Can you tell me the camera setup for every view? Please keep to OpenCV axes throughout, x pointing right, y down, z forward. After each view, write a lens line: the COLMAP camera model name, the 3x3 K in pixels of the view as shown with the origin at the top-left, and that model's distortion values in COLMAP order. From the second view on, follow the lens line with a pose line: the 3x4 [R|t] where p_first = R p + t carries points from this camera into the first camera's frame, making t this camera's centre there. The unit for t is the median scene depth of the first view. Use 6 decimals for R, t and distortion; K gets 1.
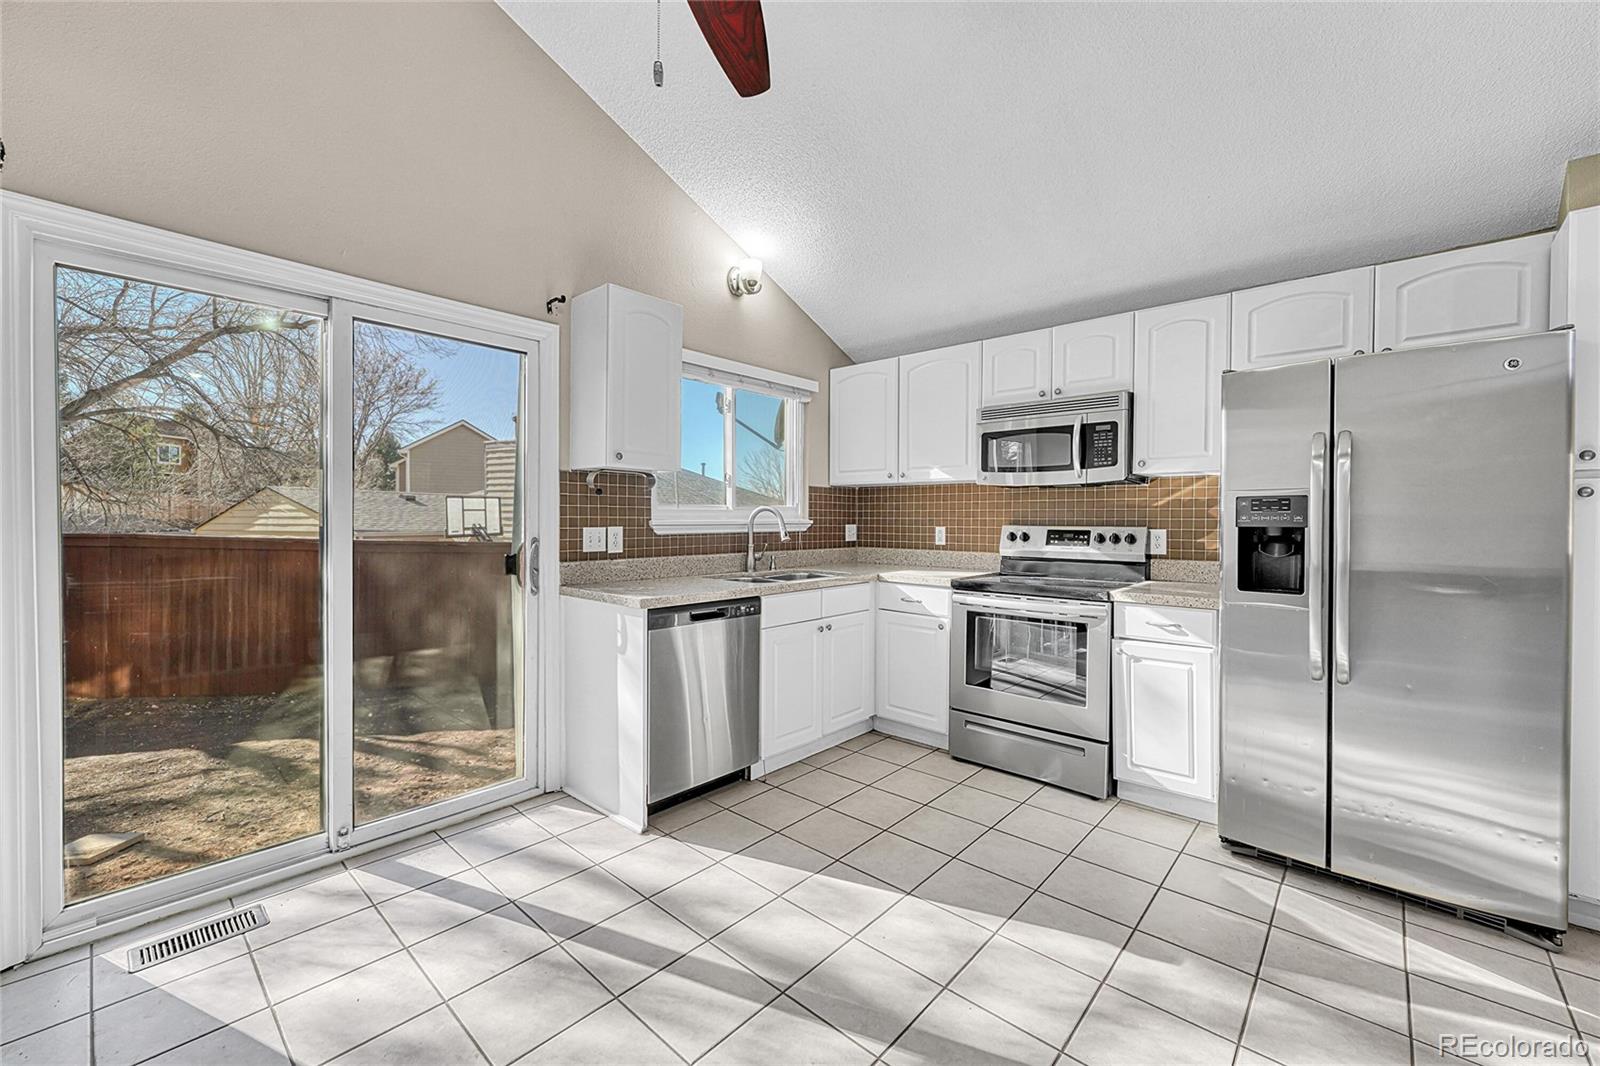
lens RADIAL K [[649.6, 0, 781.3], [0, 649.6, 535.8], [0, 0, 1]] dist [-0.001026, -0.000080]
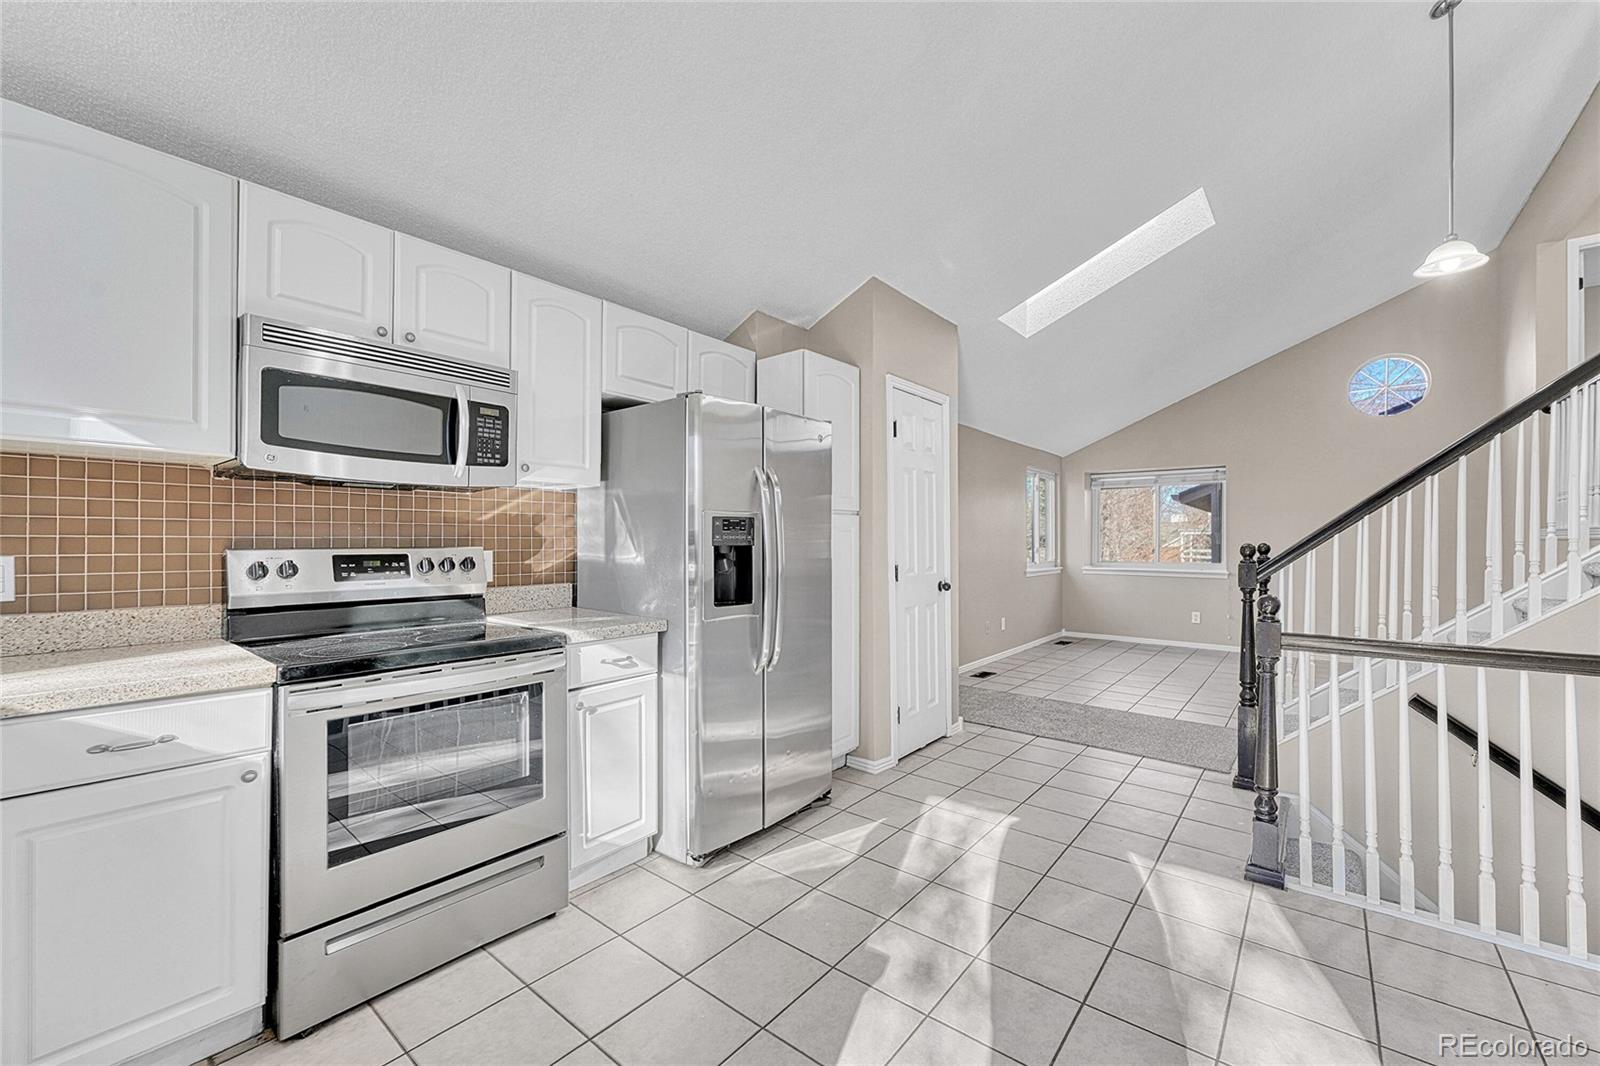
lens RADIAL K [[643.5, 0, 799.0], [0, 643.5, 547.2], [0, 0, 1]] dist [0.001851, 0.000099]
pose [[-0.064392, -0.014725, 0.997816, -0.232150], [0.024791, 0.999559, 0.016351, -0.017502], [-0.997617, 0.025790, -0.063999, 0.667232]]
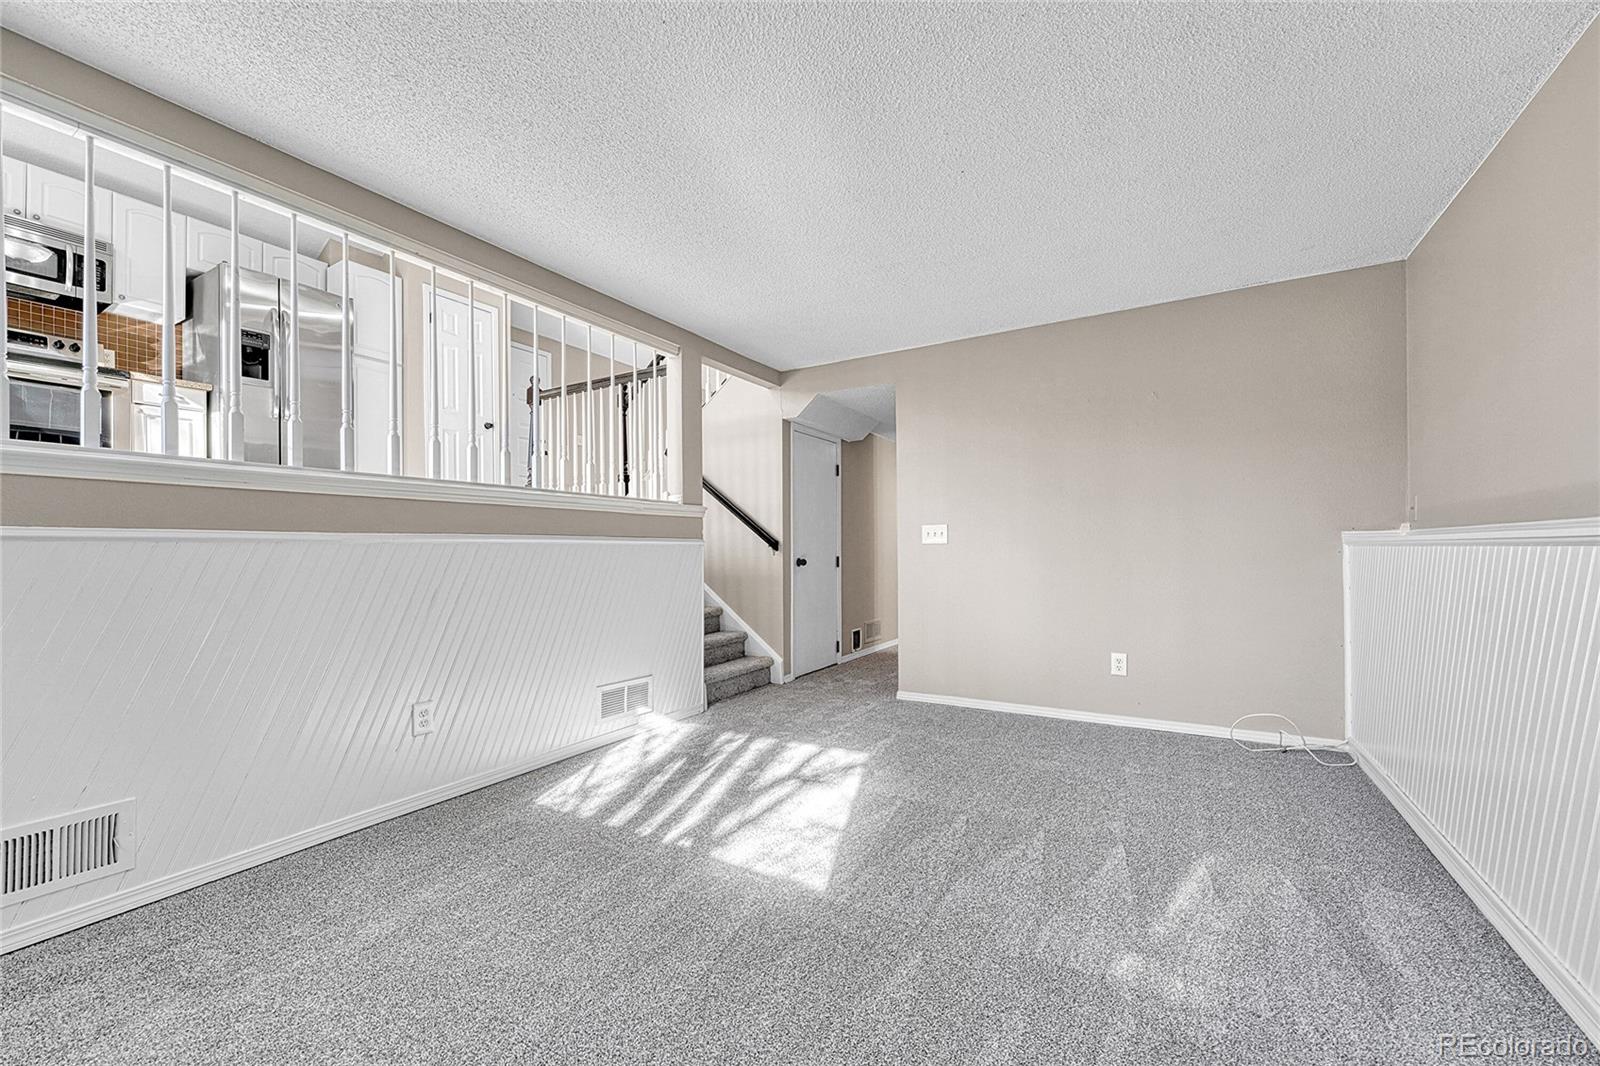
lens RADIAL K [[643.5, 0, 799.0], [0, 643.5, 547.2], [0, 0, 1]] dist [0.001851, 0.000099]
pose [[-0.200046, 0.003274, 0.979781, -1.115872], [0.031324, 0.999505, 0.003055, 0.469428], [-0.979286, 0.031302, -0.200050, -0.192107]]
